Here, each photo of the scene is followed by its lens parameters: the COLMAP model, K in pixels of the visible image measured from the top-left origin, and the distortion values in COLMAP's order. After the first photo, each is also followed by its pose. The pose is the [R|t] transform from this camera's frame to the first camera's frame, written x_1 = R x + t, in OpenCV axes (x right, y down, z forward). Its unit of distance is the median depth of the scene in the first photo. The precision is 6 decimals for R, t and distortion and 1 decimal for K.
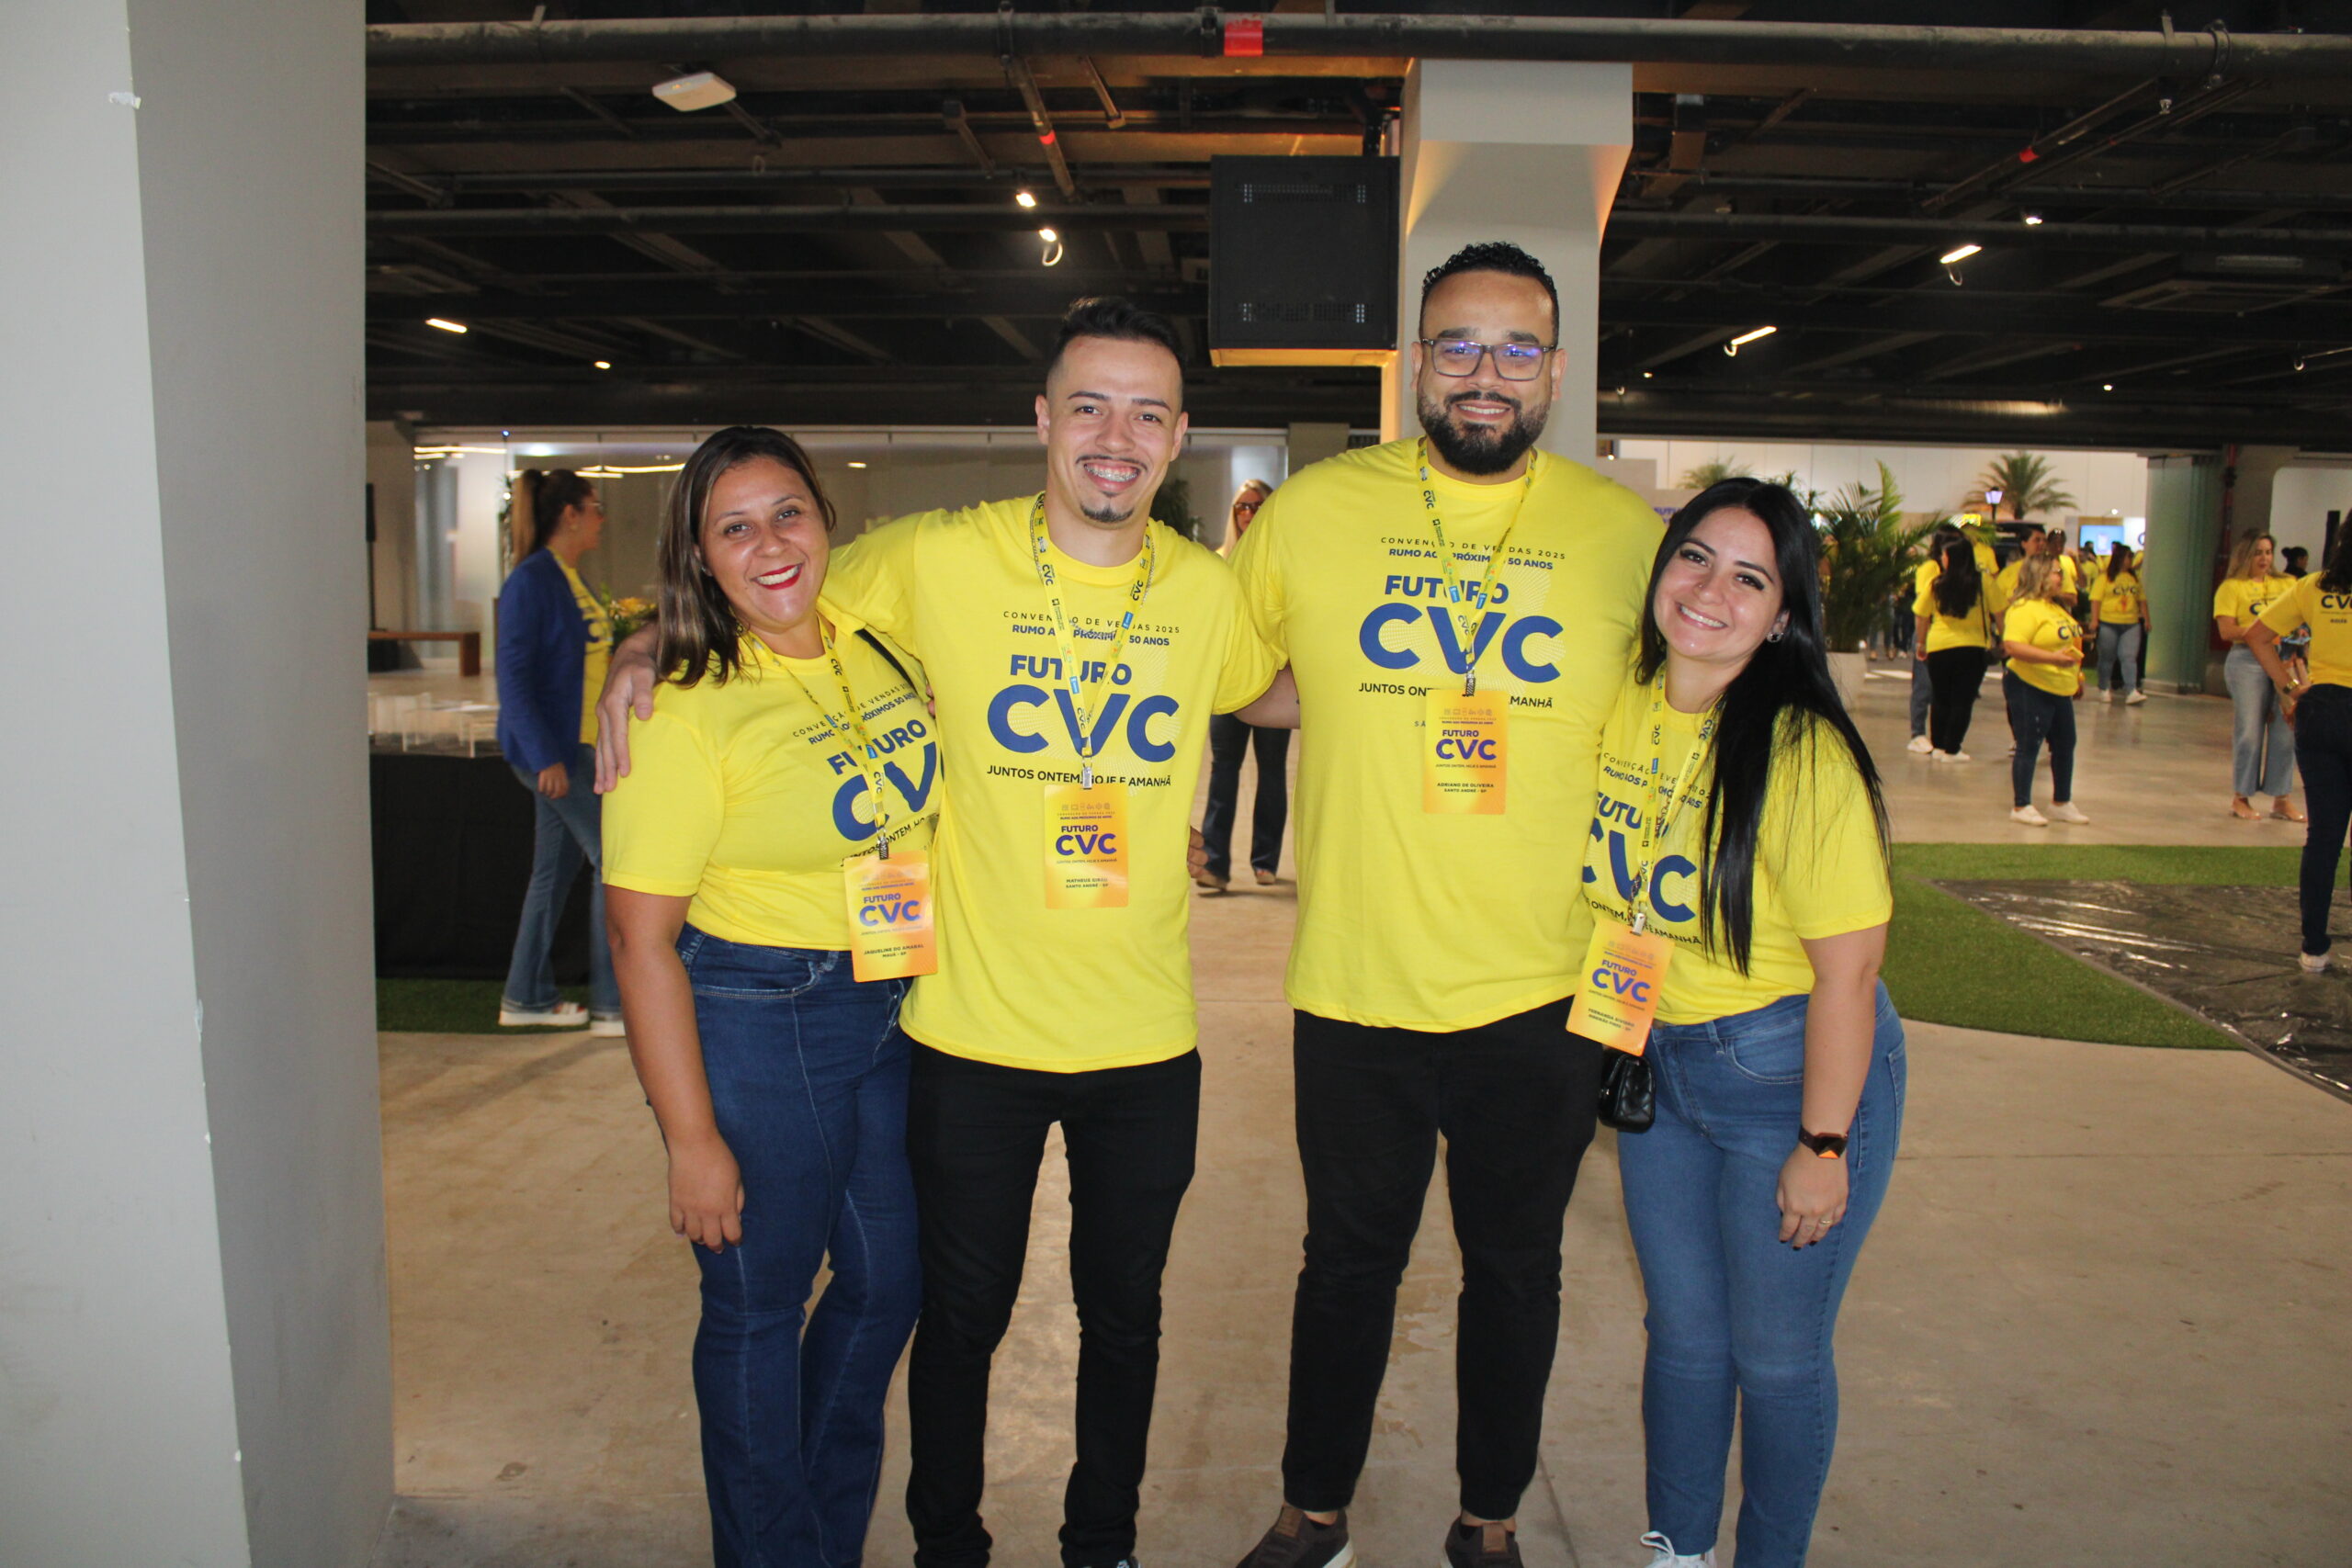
lens RADIAL K [[1919.8, 0, 1190.9], [0, 1919.8, 772.3], [0, 0, 1]] dist [-0.158870, 0.134173]
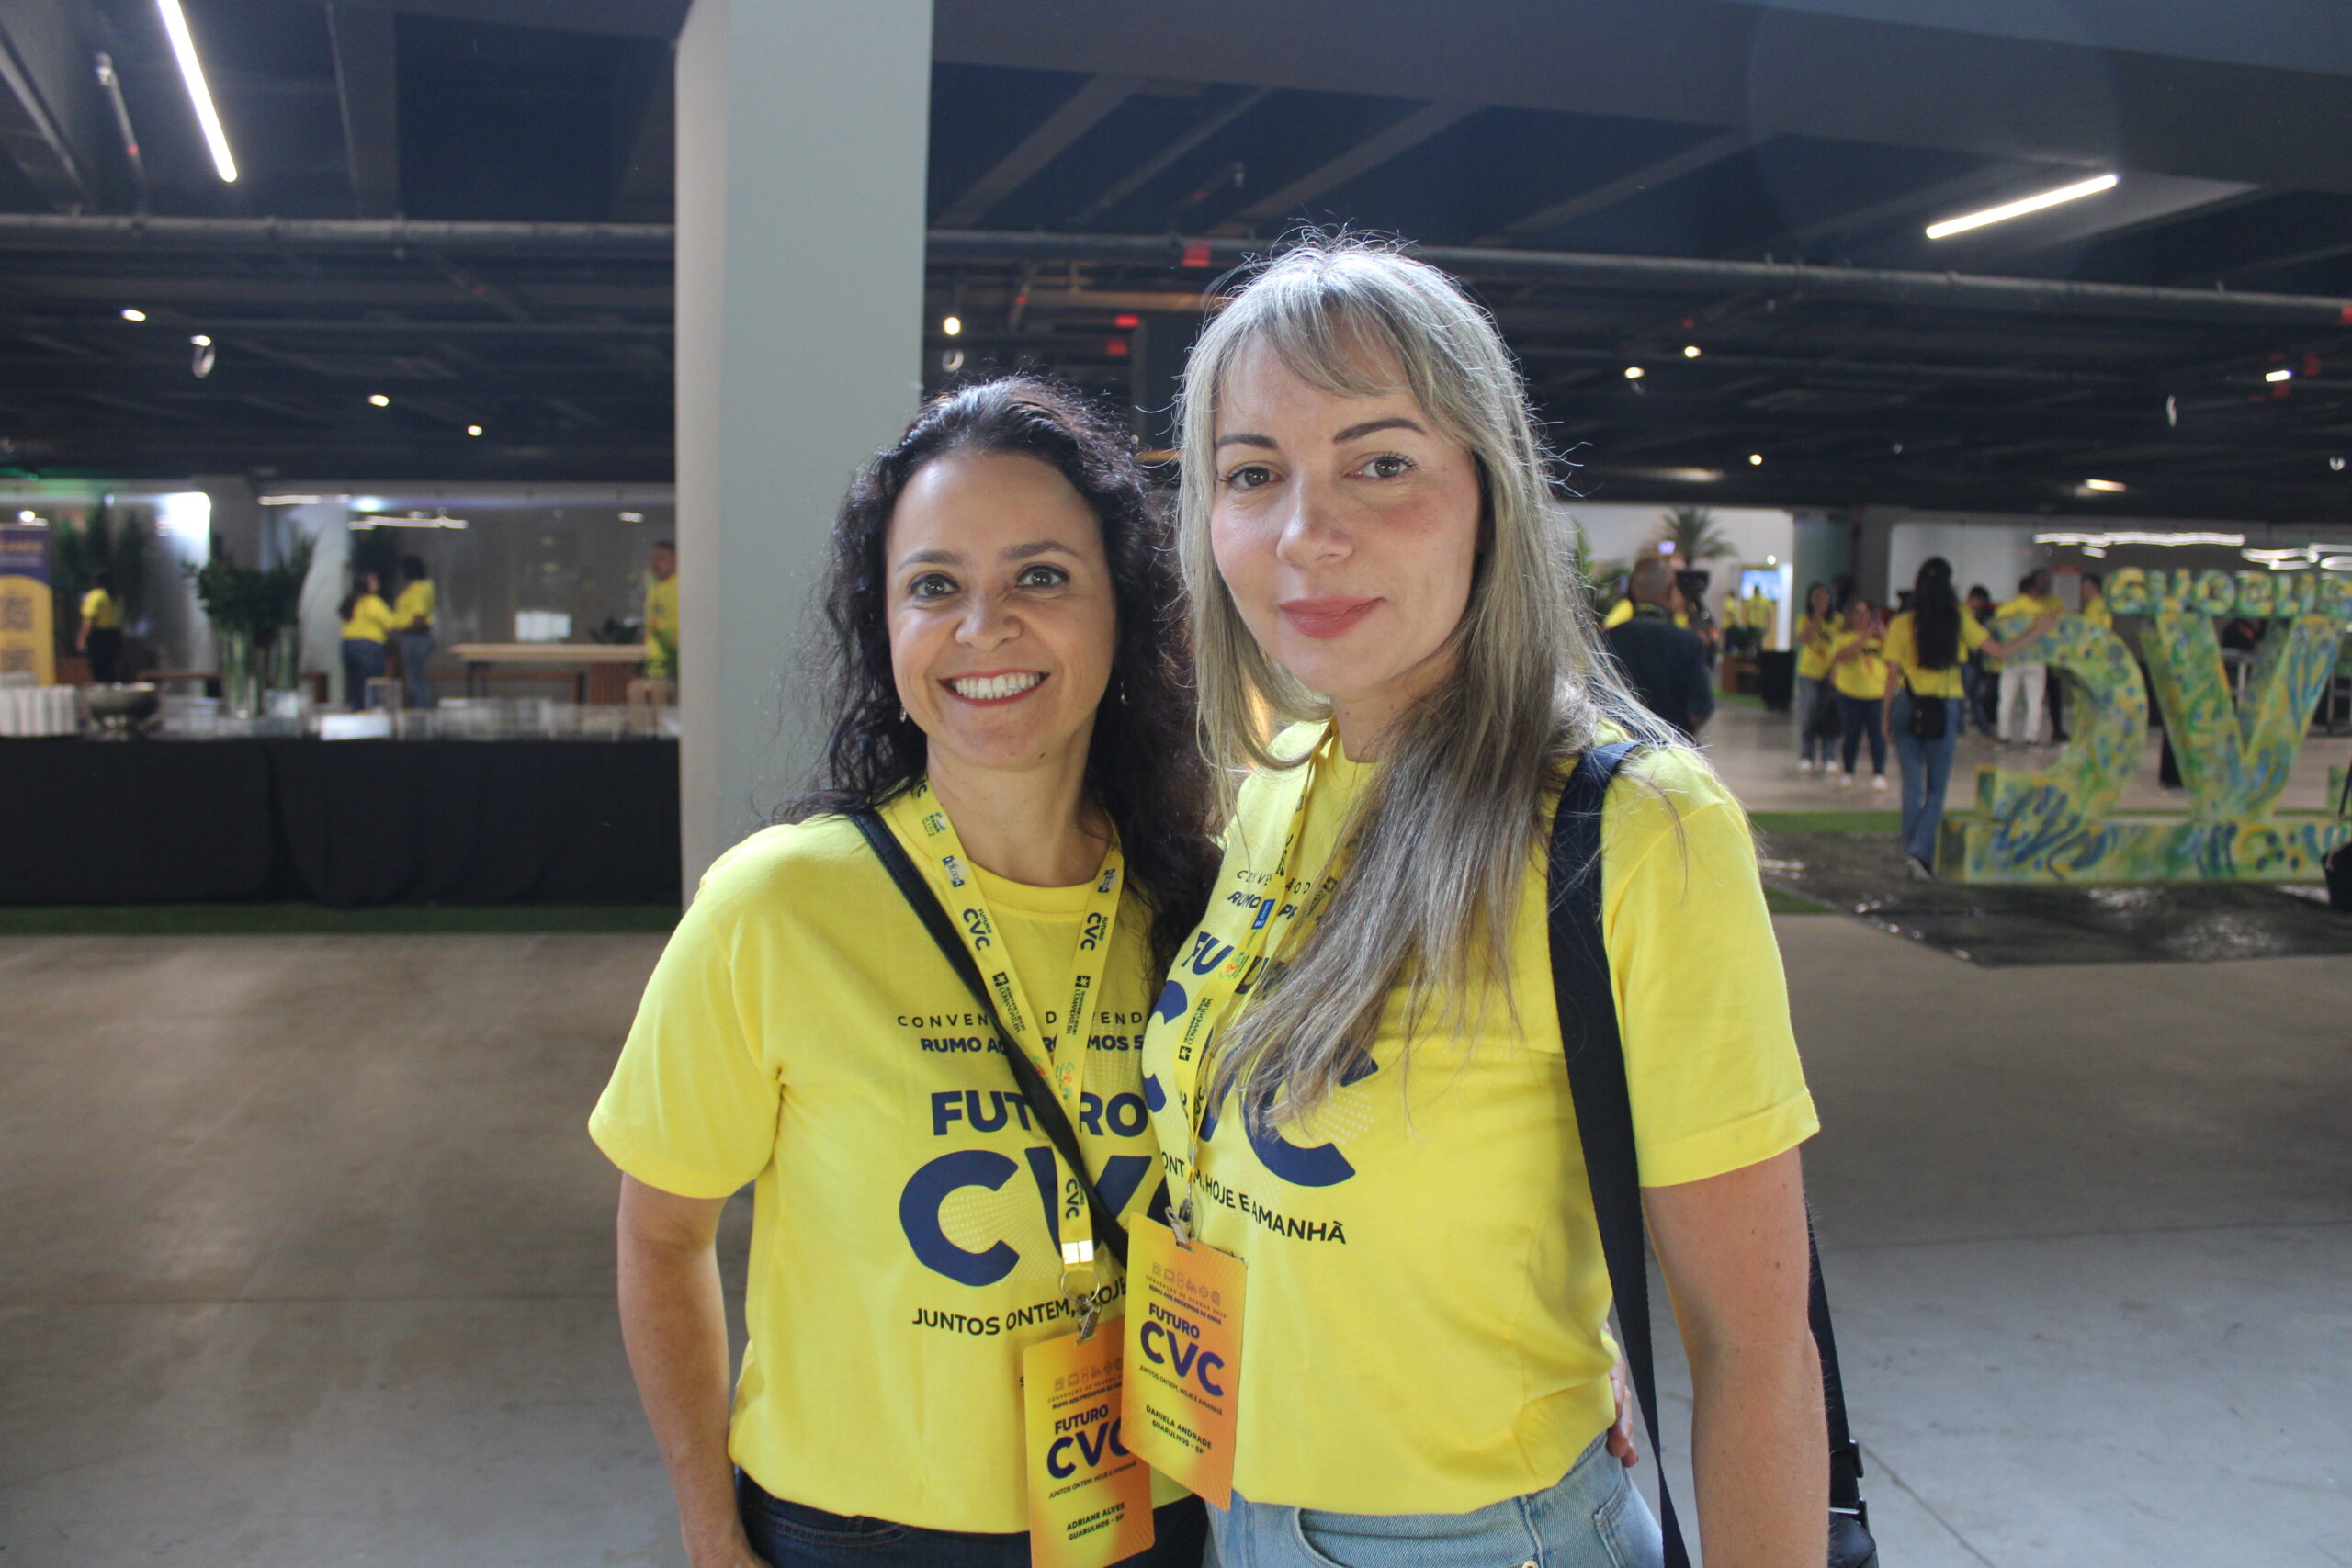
lens RADIAL K [[1919.8, 0, 1184.8], [0, 1919.8, 777.4], [0, 0, 1]] dist [-0.158870, 0.134173]
pose [[0.987890, -0.014402, 0.154485, -0.158522], [0.017942, 0.999607, -0.021546, 0.047506], [-0.154114, 0.024057, 0.987760, -0.362177]]
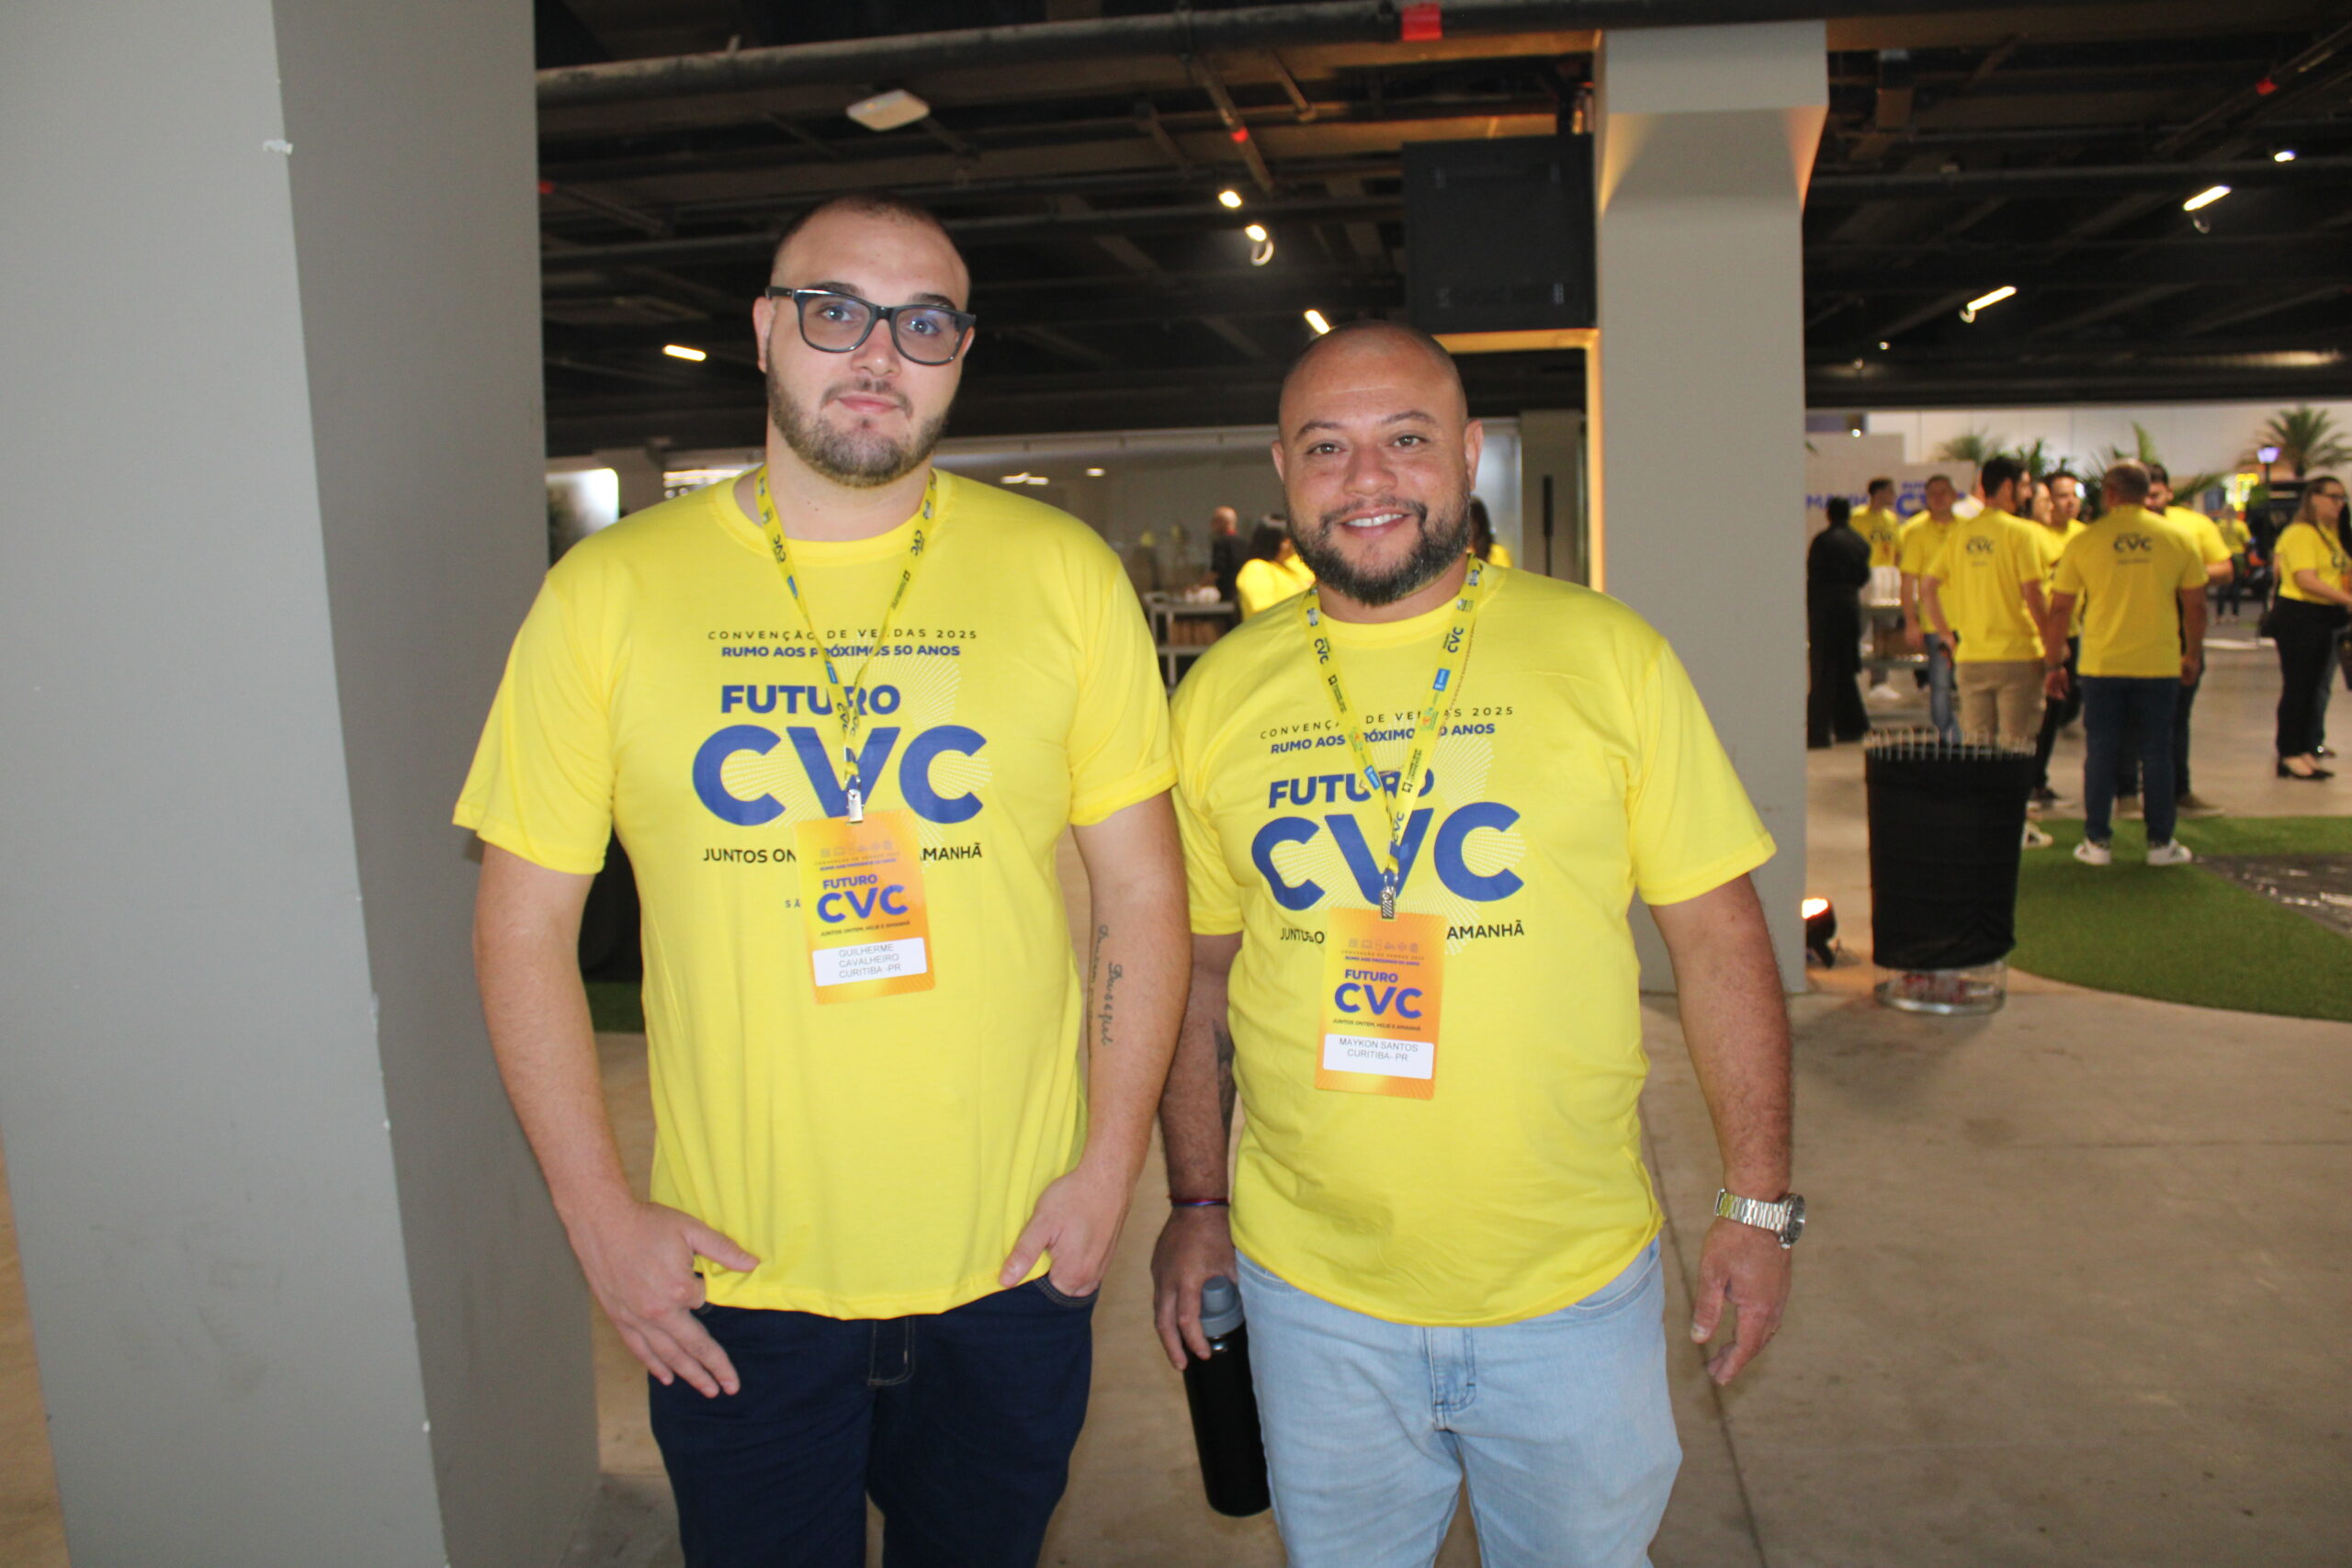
lens RADIAL K [[1919.8, 0, 1199.9], [0, 1919.8, 765.8], [0, 0, 1]] dist [-0.158870, 0.134173]
pose [[0.991596, -0.026861, -0.126554, 0.018836], [0.026478, 0.999638, -0.004709, 0.002987], [0.126635, 0.001319, 0.991949, 0.001110]]
